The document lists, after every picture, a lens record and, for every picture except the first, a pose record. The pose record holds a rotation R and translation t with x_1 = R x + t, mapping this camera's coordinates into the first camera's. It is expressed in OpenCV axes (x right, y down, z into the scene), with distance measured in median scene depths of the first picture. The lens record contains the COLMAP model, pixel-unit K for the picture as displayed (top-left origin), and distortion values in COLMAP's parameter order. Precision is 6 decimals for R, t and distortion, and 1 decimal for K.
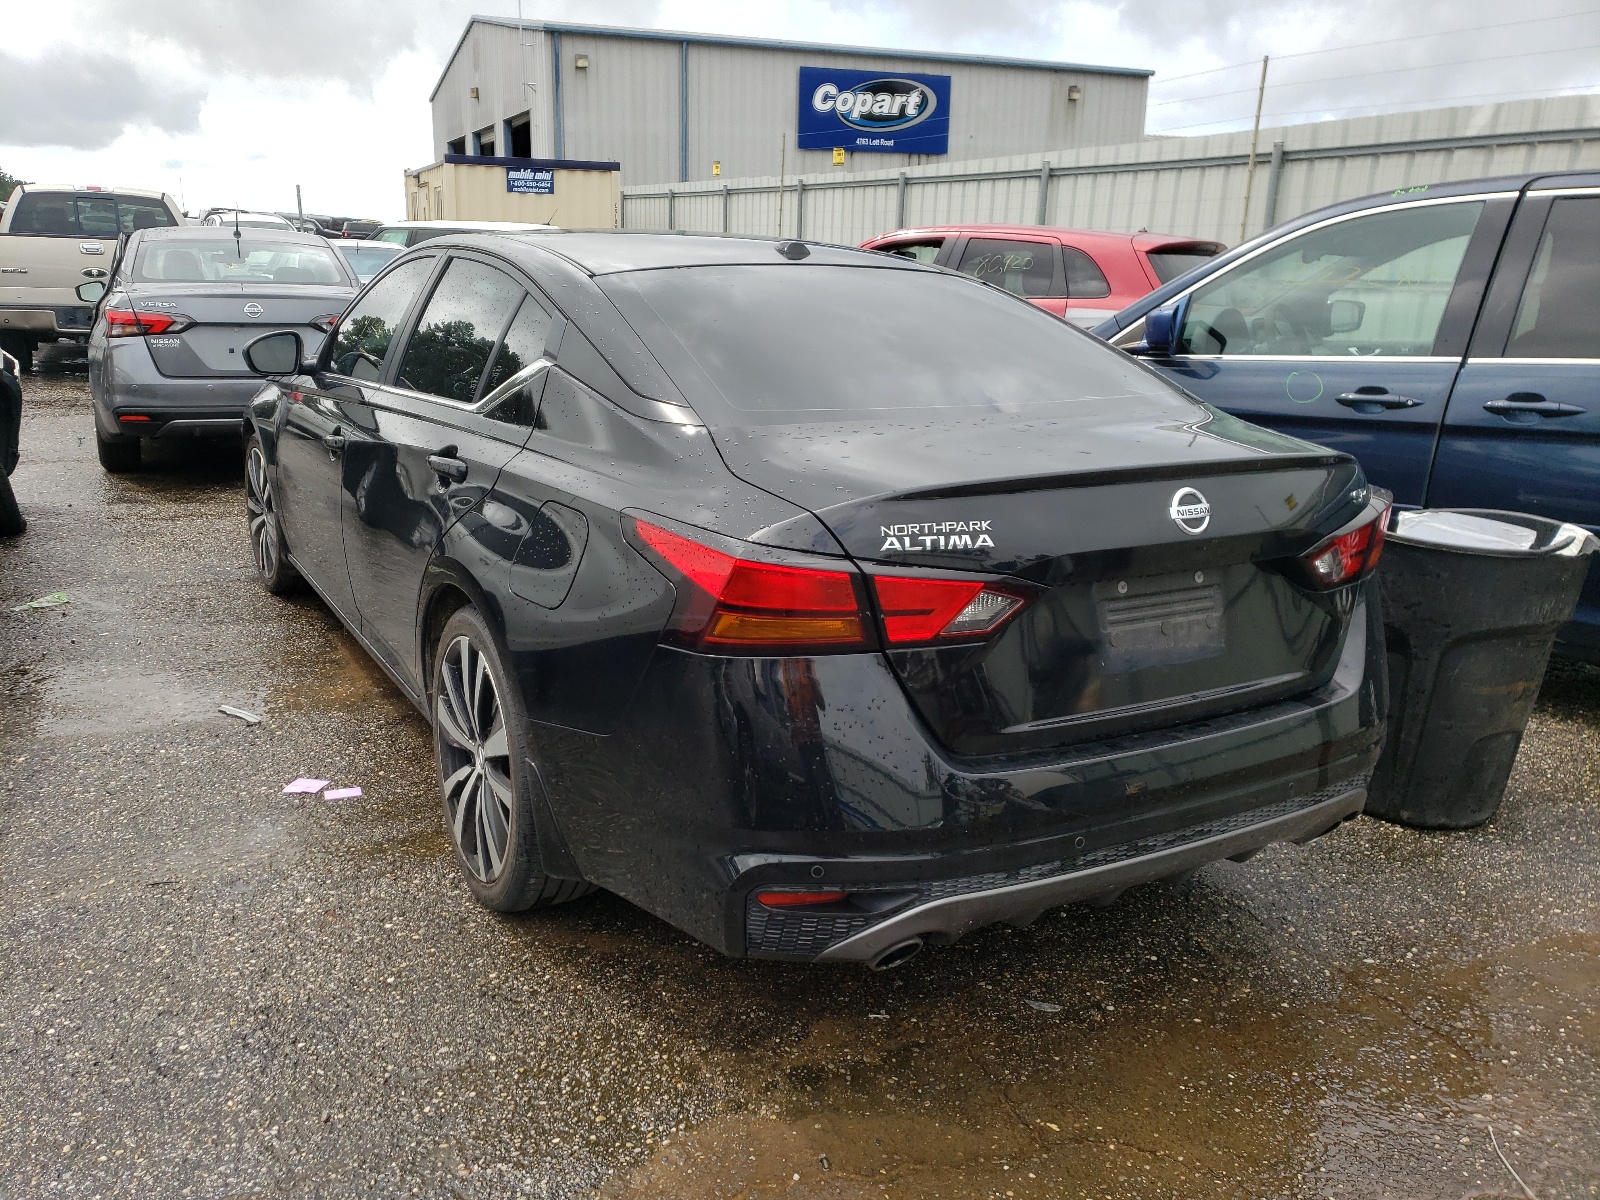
lens RADIAL K [[1194.8, 0, 761.3], [0, 1194.8, 601.7], [0, 0, 1]] dist [0.005316, 0.034379]
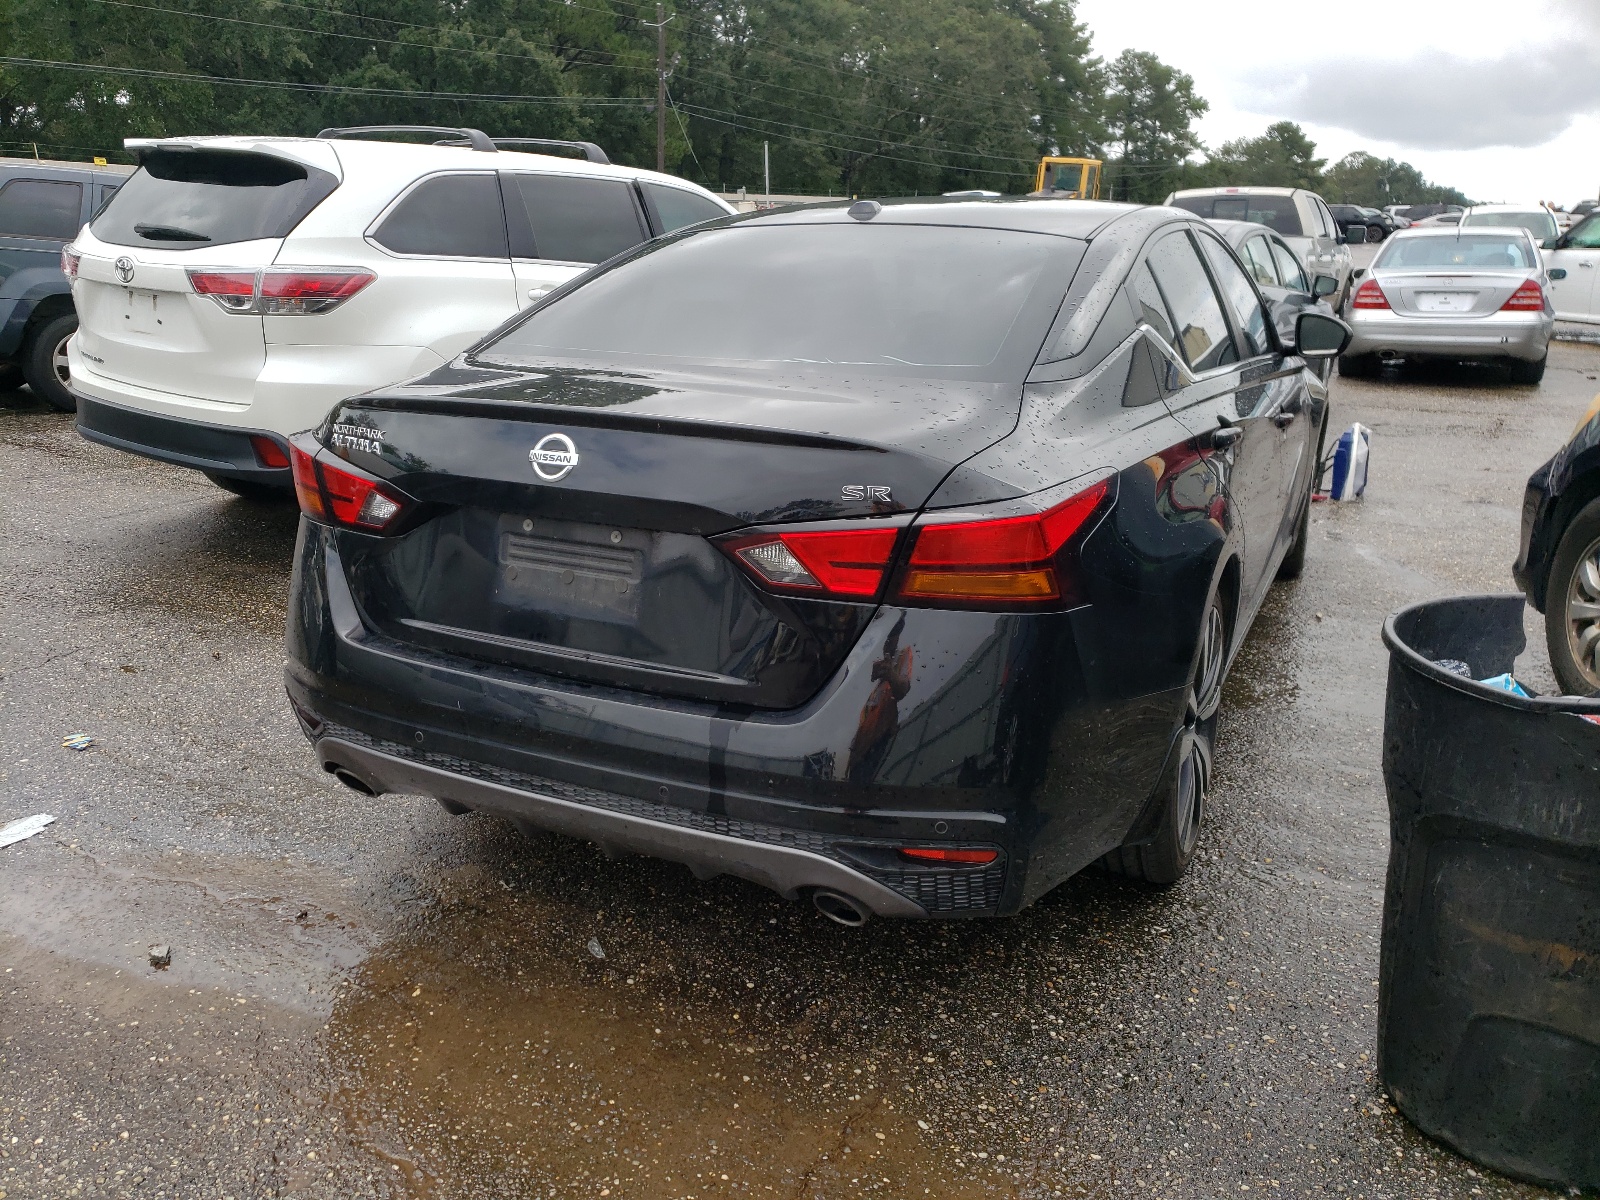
lens RADIAL K [[1210.3, 0, 800.0], [0, 1210.3, 600.0], [0, 0, 1]] dist [0.090119, 0.001407]
pose [[0.586200, 0.203778, -0.784120, 1.273137], [-0.215807, 0.972157, 0.091310, -0.095538], [0.780895, 0.115693, 0.613855, 0.543320]]
